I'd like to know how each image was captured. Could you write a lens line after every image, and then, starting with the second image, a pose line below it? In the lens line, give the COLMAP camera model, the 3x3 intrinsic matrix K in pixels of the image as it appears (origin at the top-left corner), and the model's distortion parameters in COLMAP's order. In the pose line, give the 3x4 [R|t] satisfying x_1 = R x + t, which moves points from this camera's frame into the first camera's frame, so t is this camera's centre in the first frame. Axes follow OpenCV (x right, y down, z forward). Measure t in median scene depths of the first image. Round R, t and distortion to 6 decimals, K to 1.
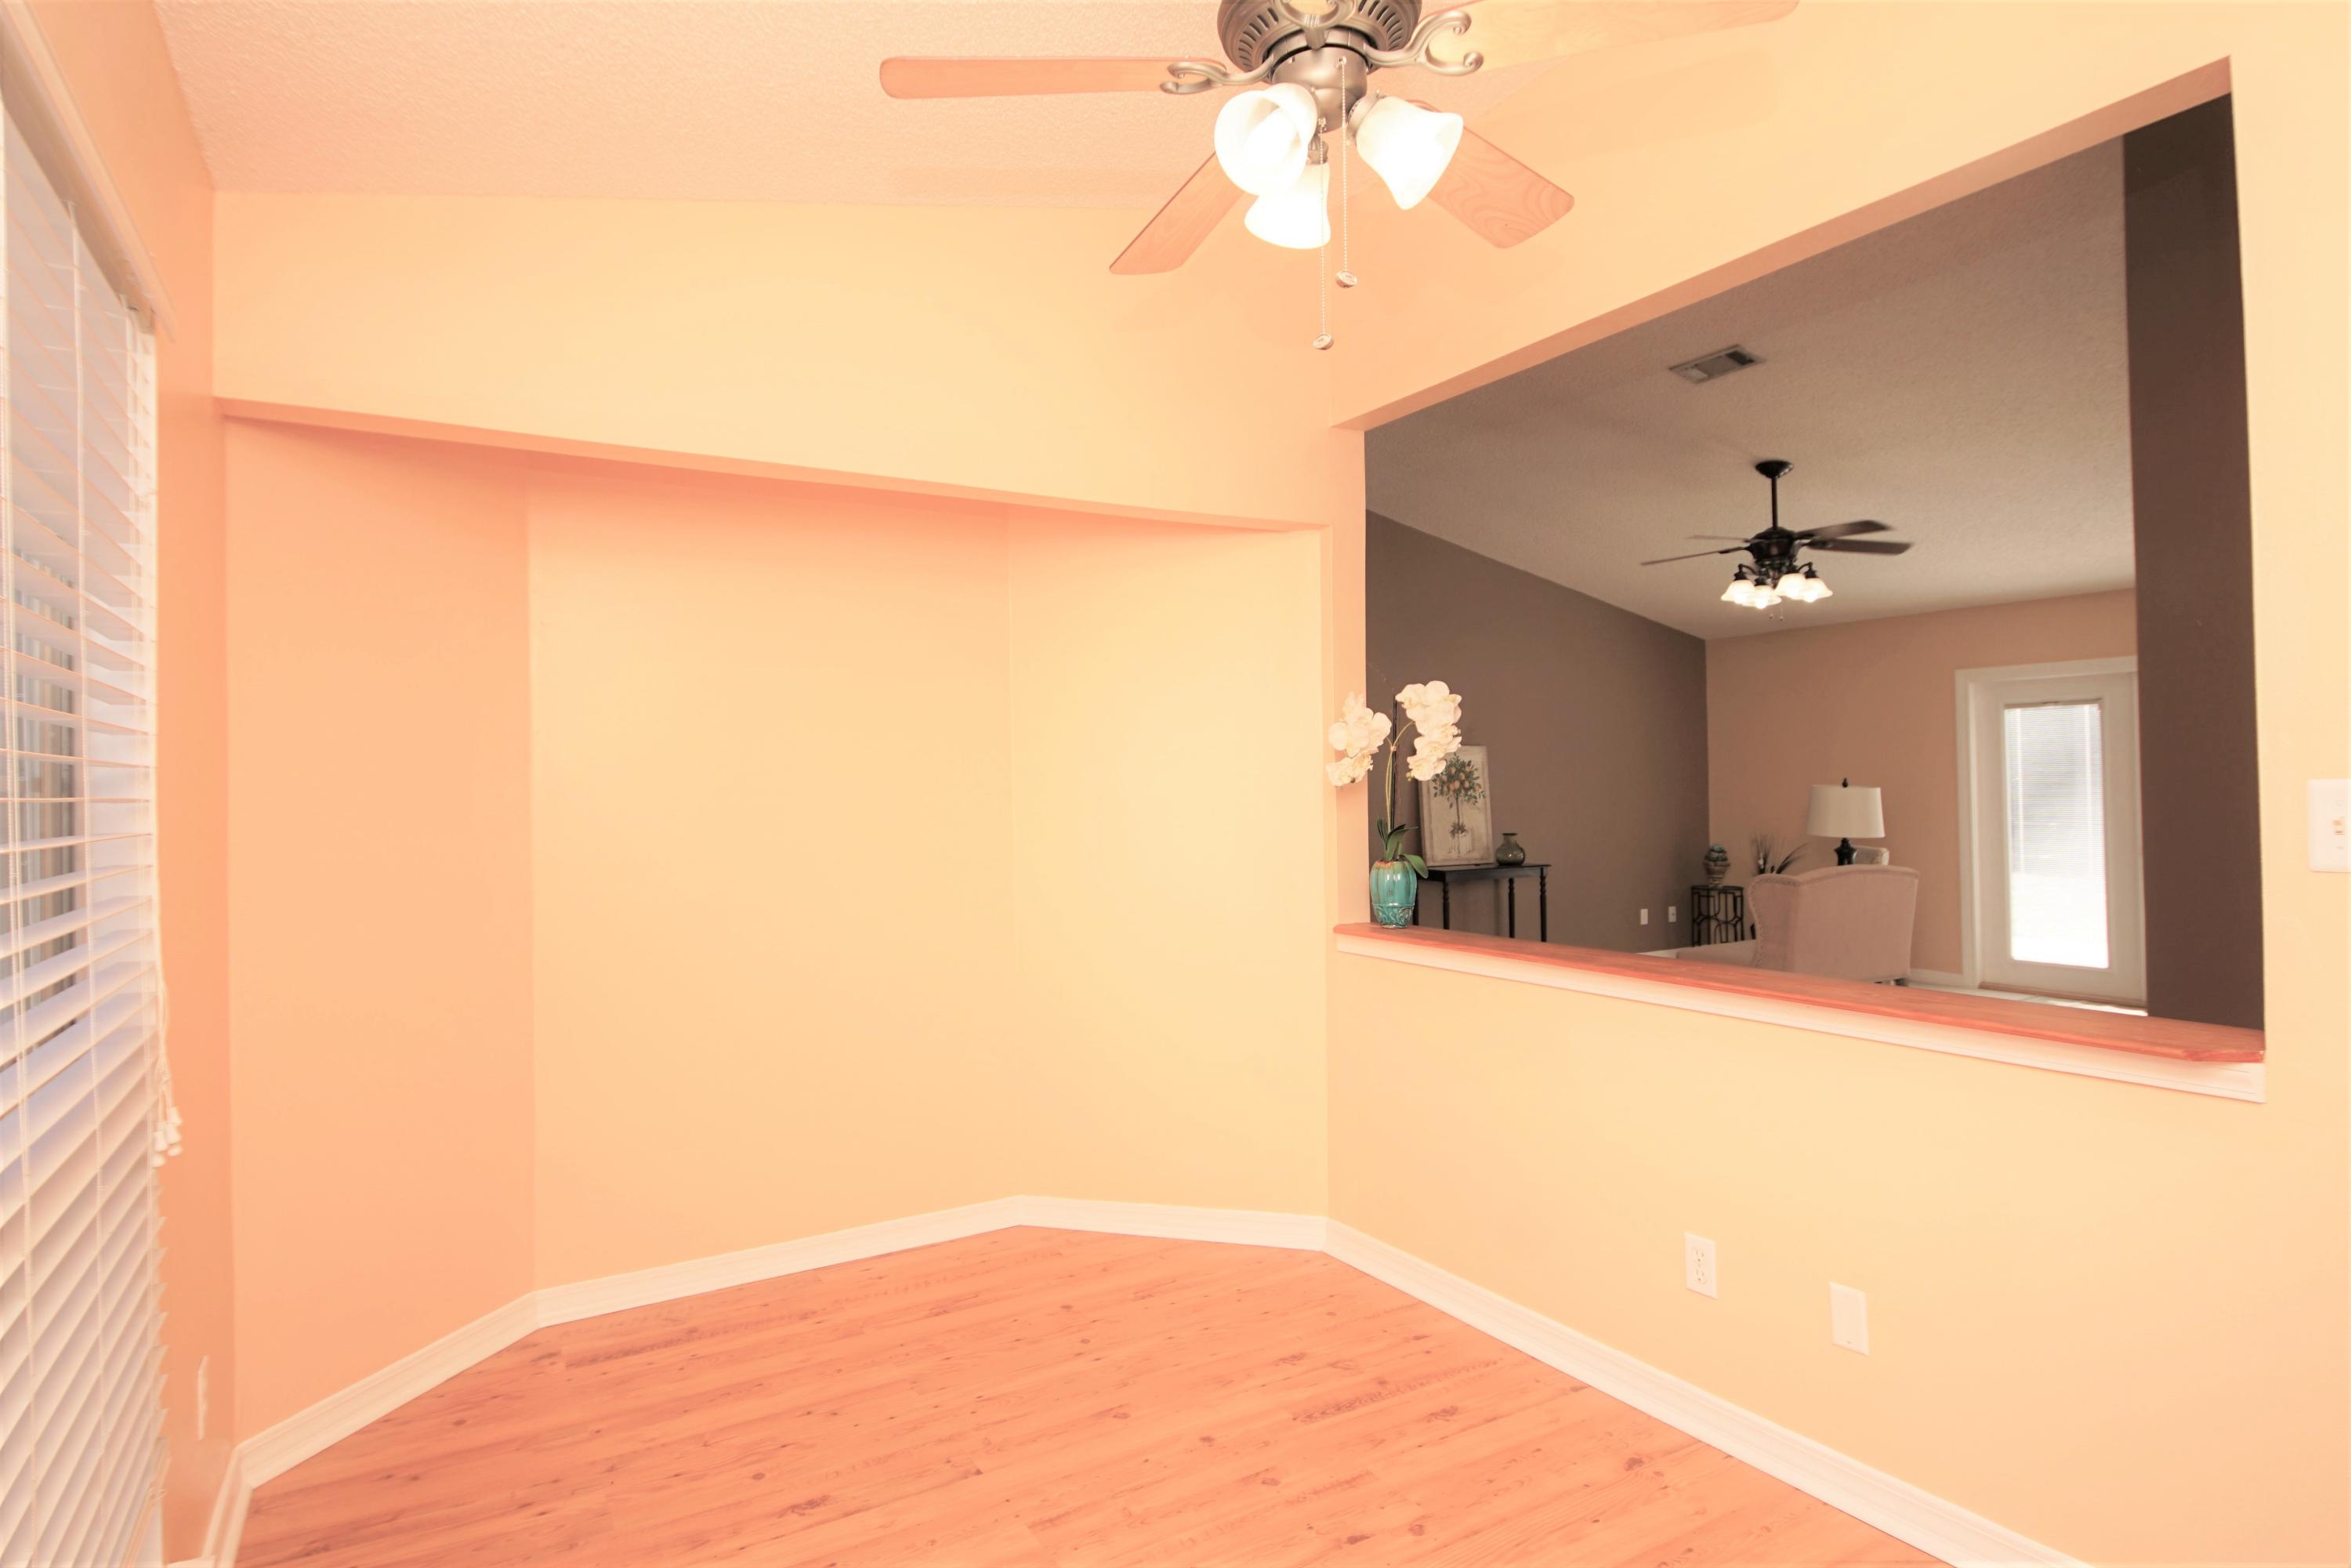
lens RADIAL K [[1279.9, 0, 1157.6], [0, 1279.9, 762.8], [0, 0, 1]] dist [0.043109, -0.040002]
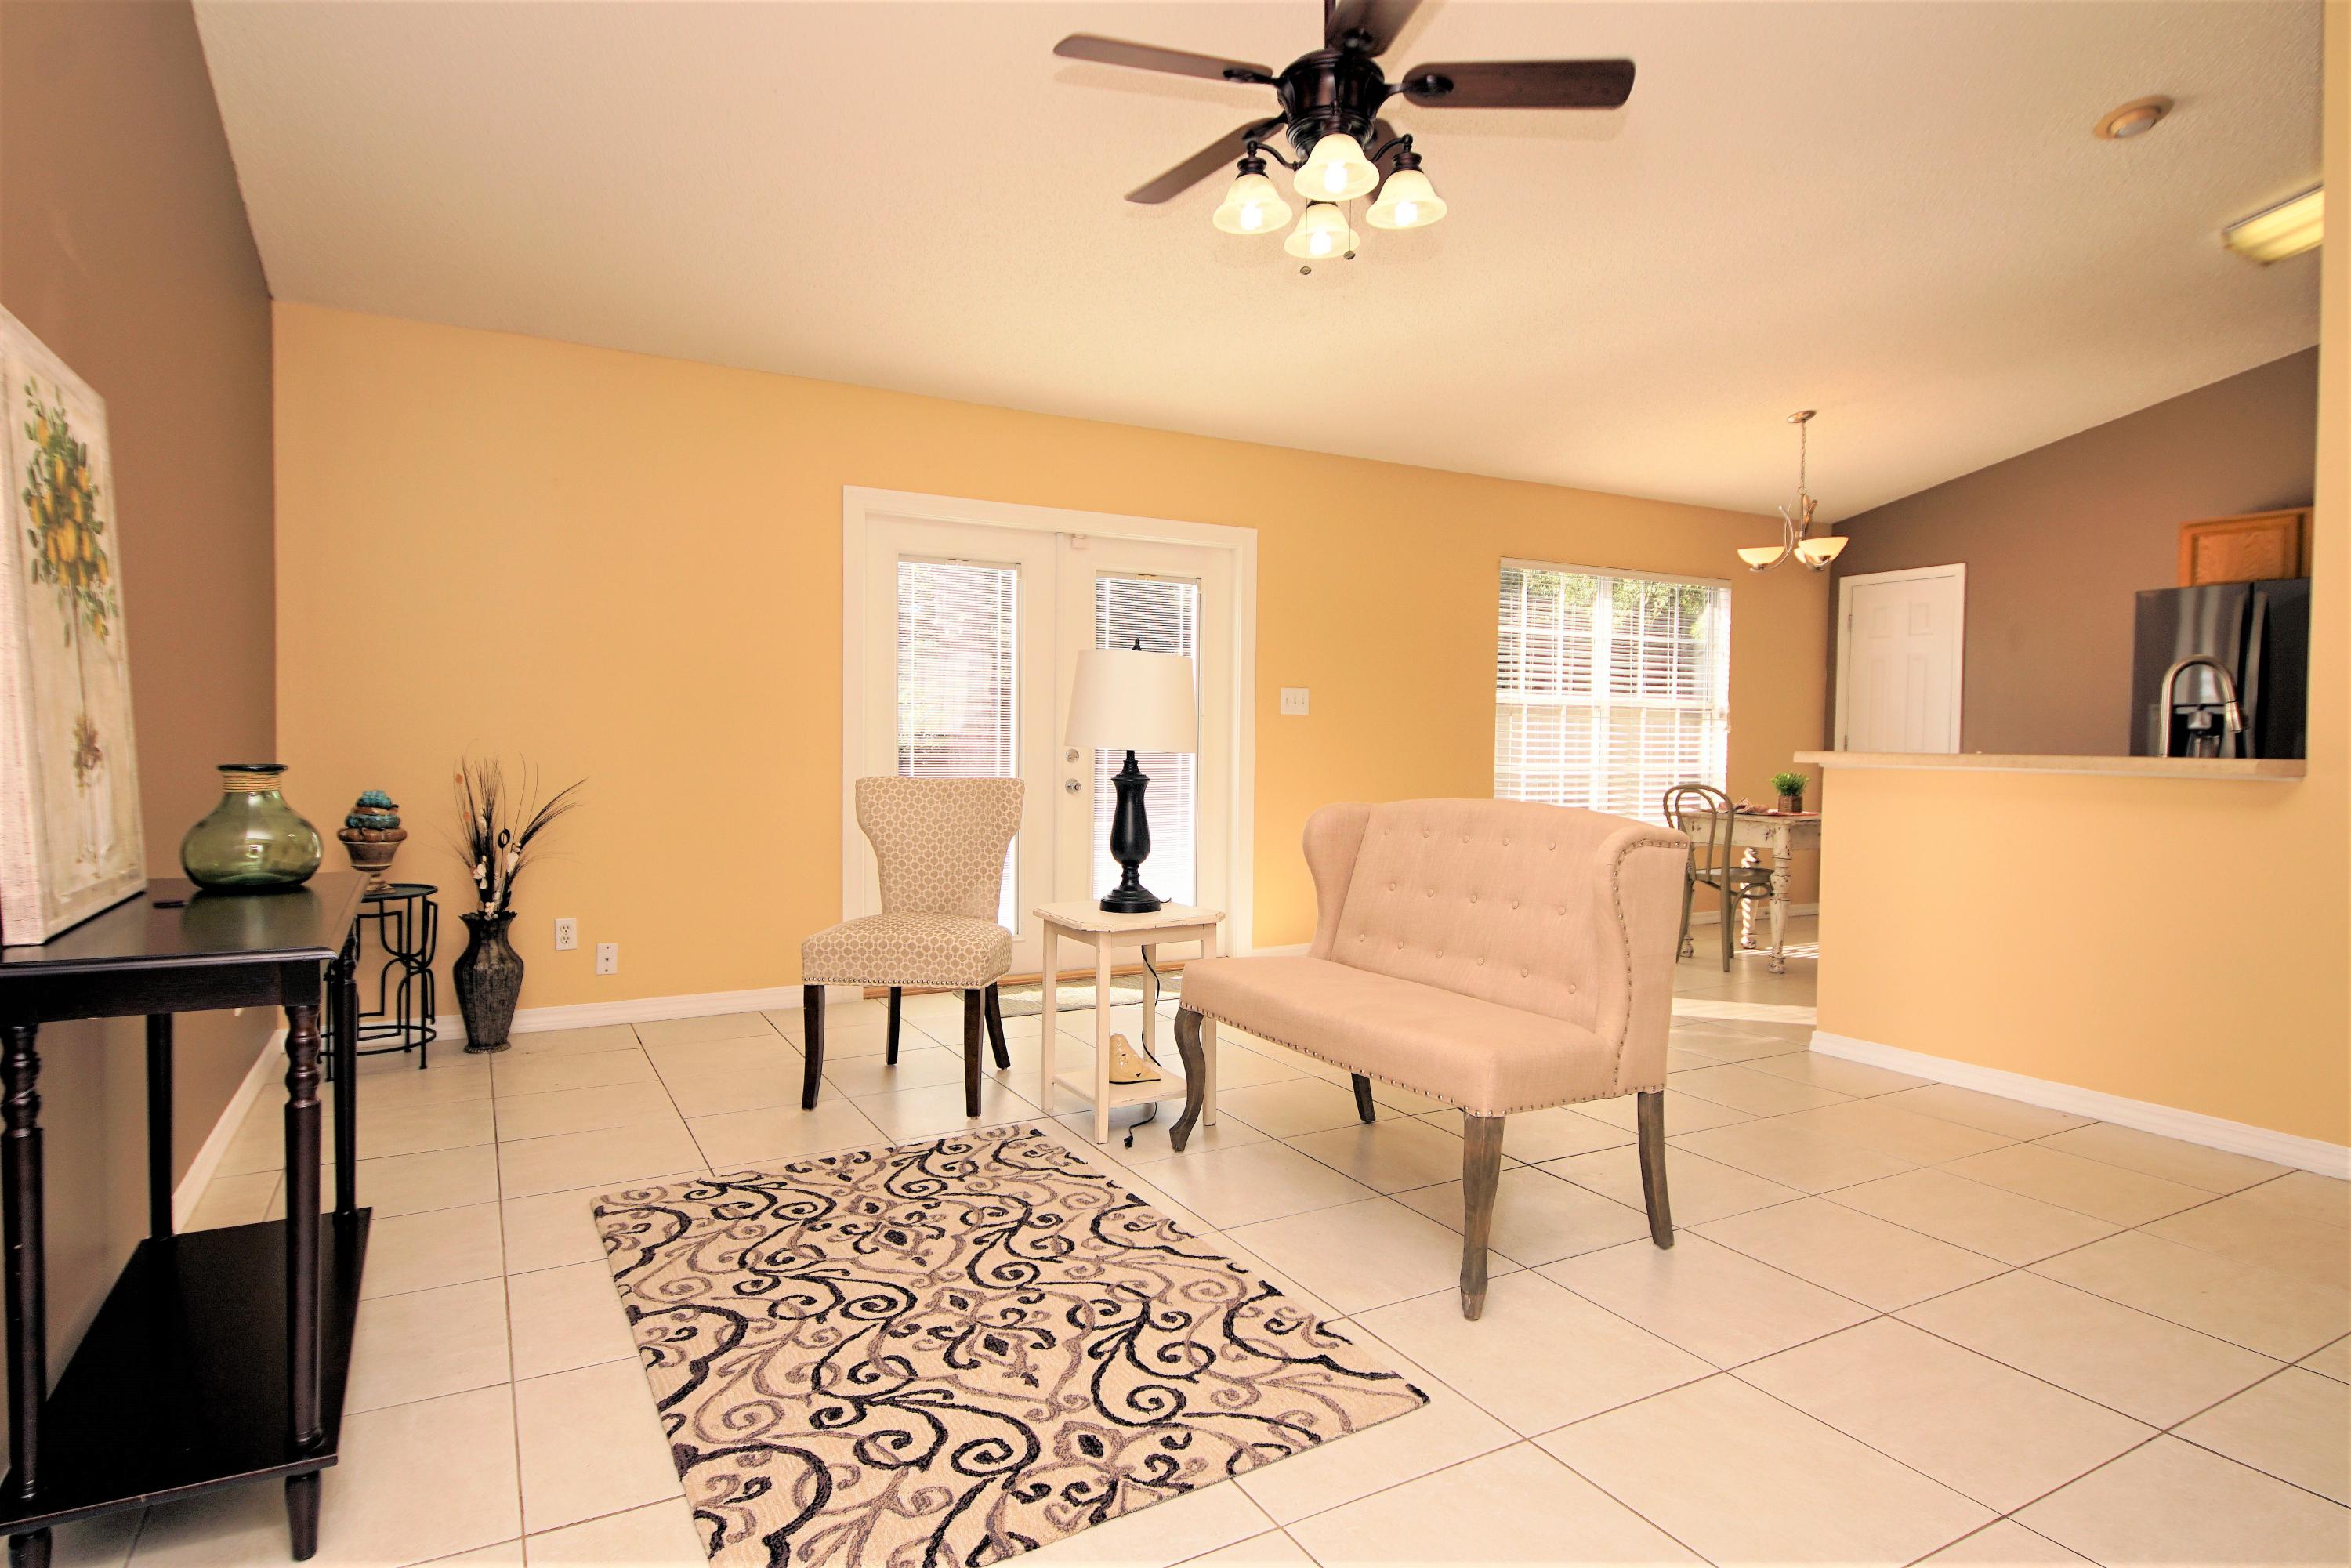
lens RADIAL K [[1256.9, 0, 1170.9], [0, 1256.9, 772.9], [0, 0, 1]] dist [0.040056, -0.058520]
pose [[0.039139, -0.006765, 0.999211, 0.043064], [-0.027862, 0.999581, 0.007859, 0.051623], [-0.998845, -0.028148, 0.038934, 0.809506]]
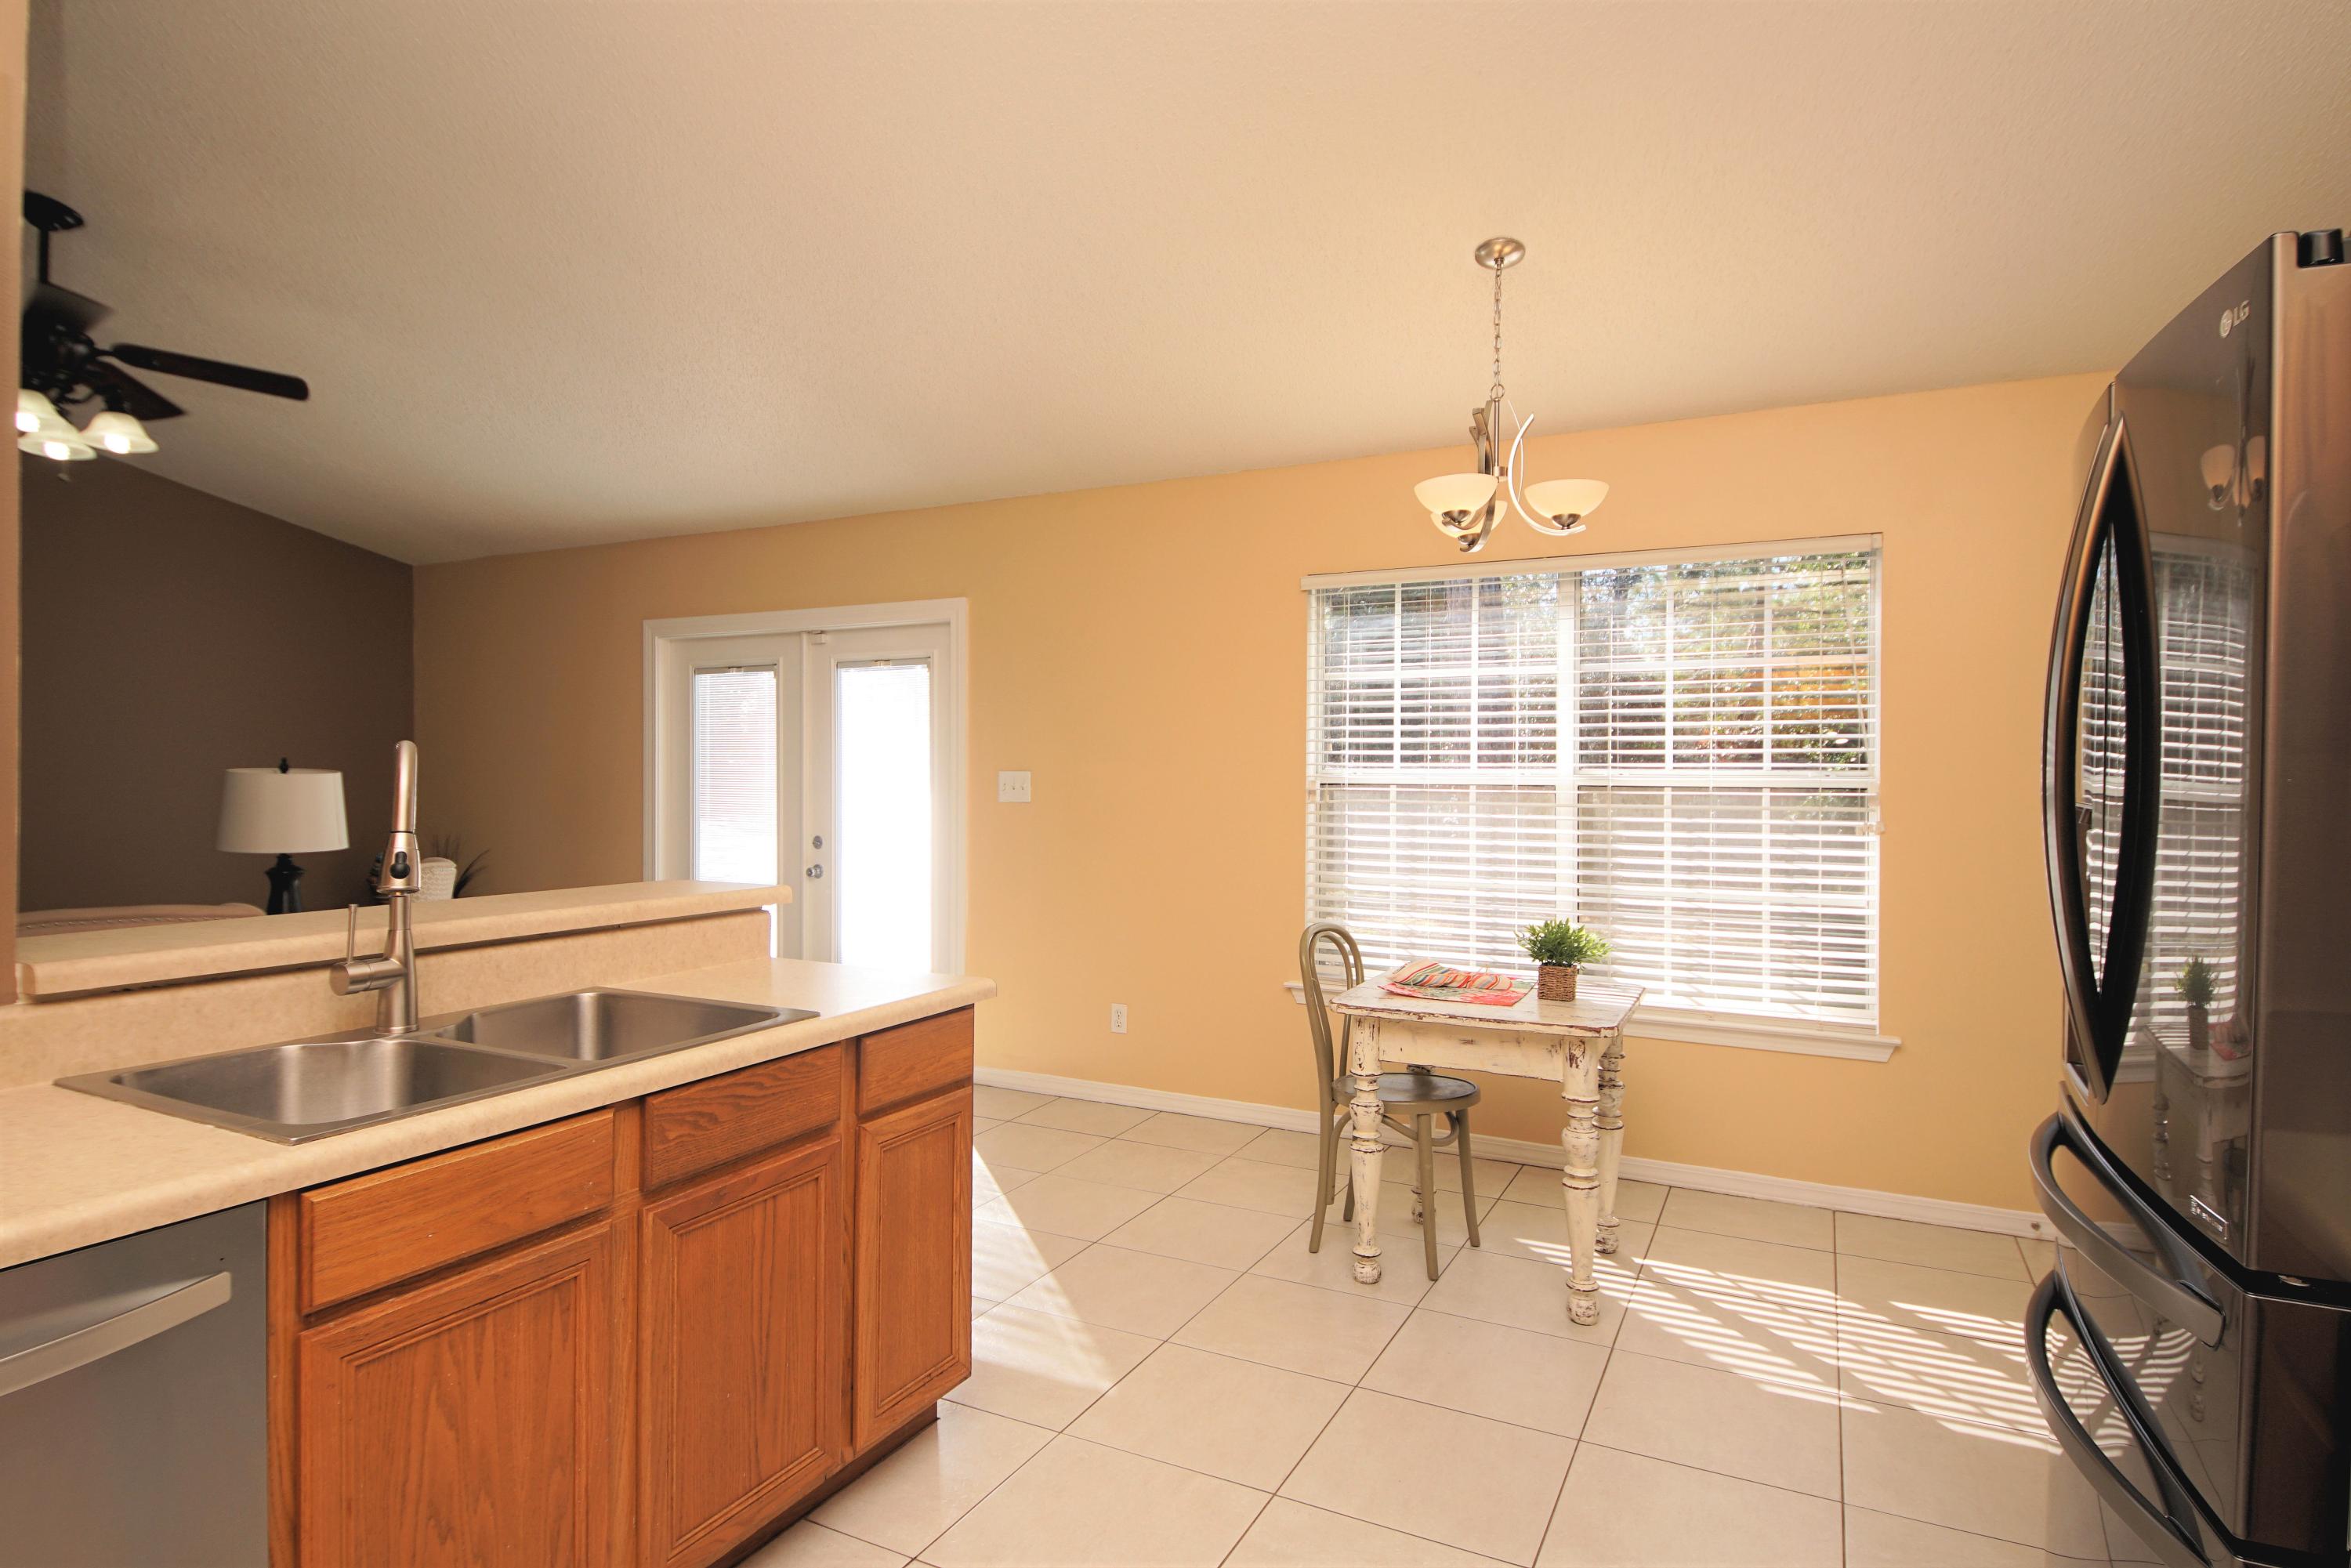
lens RADIAL K [[1256.9, 0, 1170.9], [0, 1256.9, 772.9], [0, 0, 1]] dist [0.040056, -0.058520]
pose [[0.849695, 0.015890, 0.527034, 0.483312], [-0.027158, 0.999538, 0.013648, -0.001247], [-0.526574, -0.025910, 0.849734, 0.210831]]
